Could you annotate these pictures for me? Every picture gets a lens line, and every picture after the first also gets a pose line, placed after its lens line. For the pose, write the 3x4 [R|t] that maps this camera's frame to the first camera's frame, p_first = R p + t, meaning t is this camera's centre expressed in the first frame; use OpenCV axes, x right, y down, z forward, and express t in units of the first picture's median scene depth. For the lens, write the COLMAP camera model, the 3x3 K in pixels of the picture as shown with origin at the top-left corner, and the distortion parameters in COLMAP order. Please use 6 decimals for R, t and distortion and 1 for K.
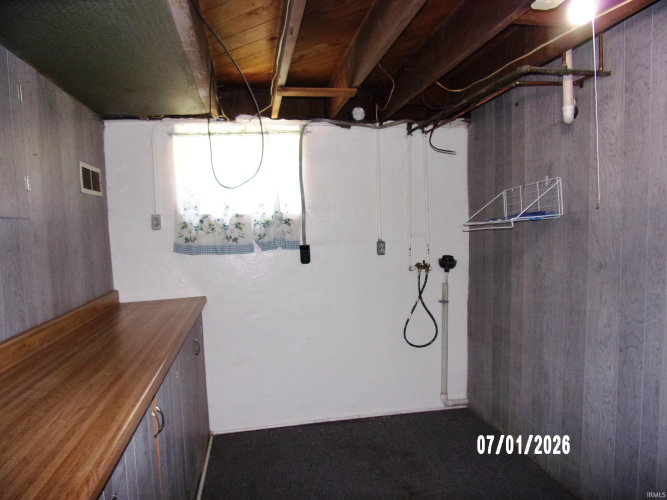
lens RADIAL K [[472.6, 0, 333.6], [0, 472.6, 251.3], [0, 0, 1]] dist [-0.040885, -0.003345]
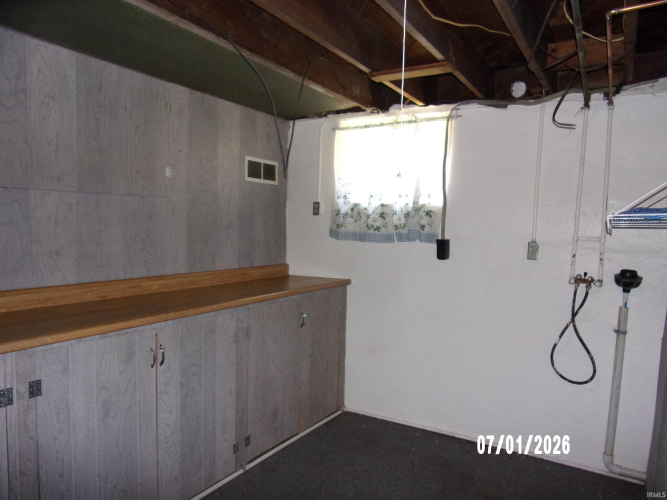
lens RADIAL K [[472.6, 0, 333.6], [0, 472.6, 251.3], [0, 0, 1]] dist [-0.040885, -0.003345]
pose [[0.750601, 0.094138, -0.654016, 0.390417], [-0.091275, 0.995082, 0.038476, -0.006369], [0.654422, 0.030815, 0.755502, 0.165938]]
